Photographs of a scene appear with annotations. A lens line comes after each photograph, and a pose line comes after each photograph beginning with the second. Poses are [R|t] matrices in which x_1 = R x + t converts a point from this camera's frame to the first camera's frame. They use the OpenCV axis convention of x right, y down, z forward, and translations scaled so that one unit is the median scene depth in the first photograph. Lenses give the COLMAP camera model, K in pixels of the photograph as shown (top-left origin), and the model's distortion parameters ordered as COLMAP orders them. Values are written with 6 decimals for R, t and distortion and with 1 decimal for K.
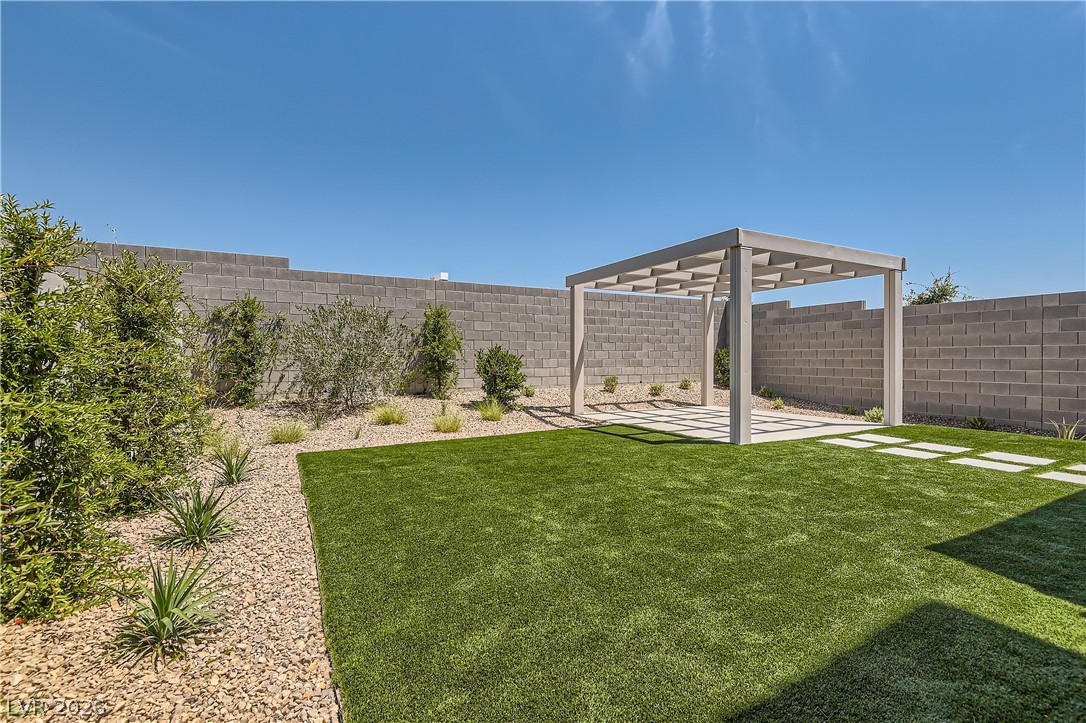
lens RADIAL K [[498.0, 0, 542.8], [0, 498.0, 365.2], [0, 0, 1]] dist [0.013665, -0.000462]
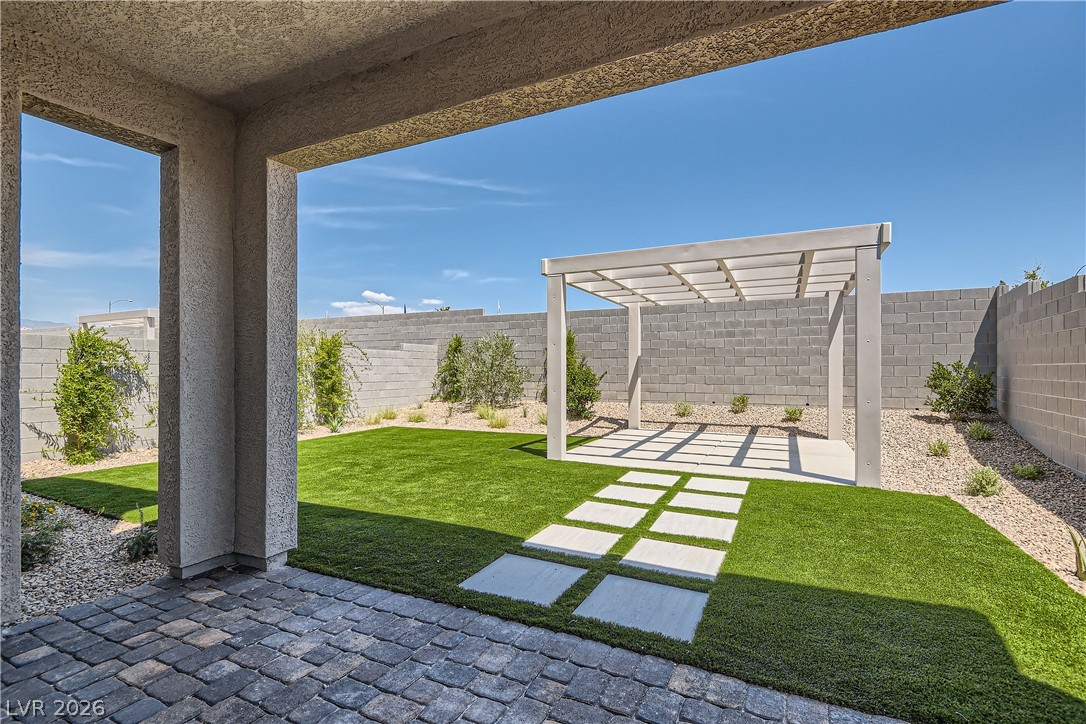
lens RADIAL K [[498.0, 0, 542.8], [0, 498.0, 365.7], [0, 0, 1]] dist [0.013665, -0.000462]
pose [[0.575870, -0.007063, -0.817511, 0.760795], [-0.017913, 0.999614, -0.021254, -0.005810], [0.817345, 0.026884, 0.575521, 0.231809]]
